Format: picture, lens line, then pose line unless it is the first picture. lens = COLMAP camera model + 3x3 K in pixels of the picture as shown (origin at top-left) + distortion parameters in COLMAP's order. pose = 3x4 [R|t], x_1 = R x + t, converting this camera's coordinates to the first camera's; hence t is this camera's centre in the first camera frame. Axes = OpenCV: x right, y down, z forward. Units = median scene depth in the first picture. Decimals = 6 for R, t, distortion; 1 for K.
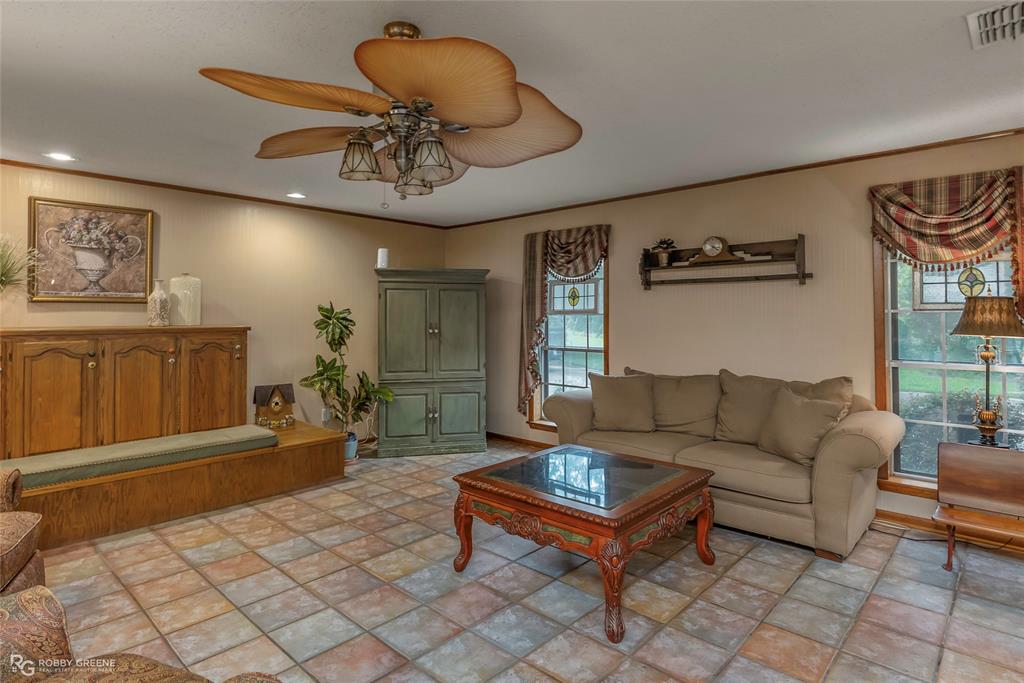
lens RADIAL K [[545.9, 0, 507.3], [0, 545.9, 307.5], [0, 0, 1]] dist [-0.006869, 0.001947]
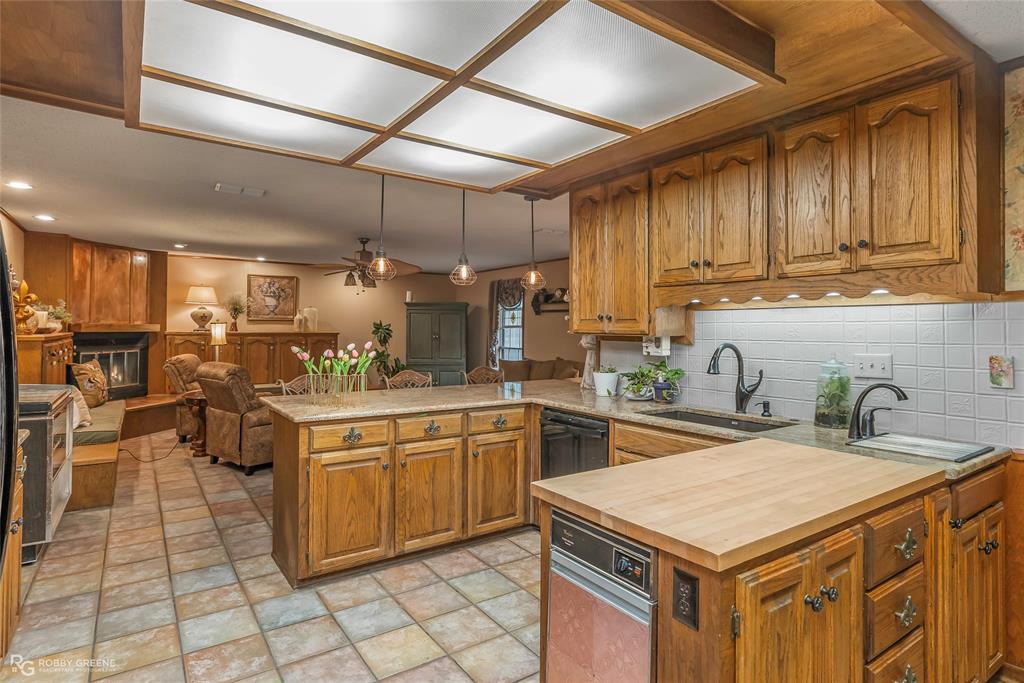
lens RADIAL K [[545.9, 0, 513.2], [0, 545.9, 321.9], [0, 0, 1]] dist [-0.006869, 0.001947]
pose [[0.976925, 0.007859, -0.213439, 0.549486], [-0.006696, 0.999959, 0.006172, -0.019741], [0.213478, -0.004601, 0.976937, -0.784446]]
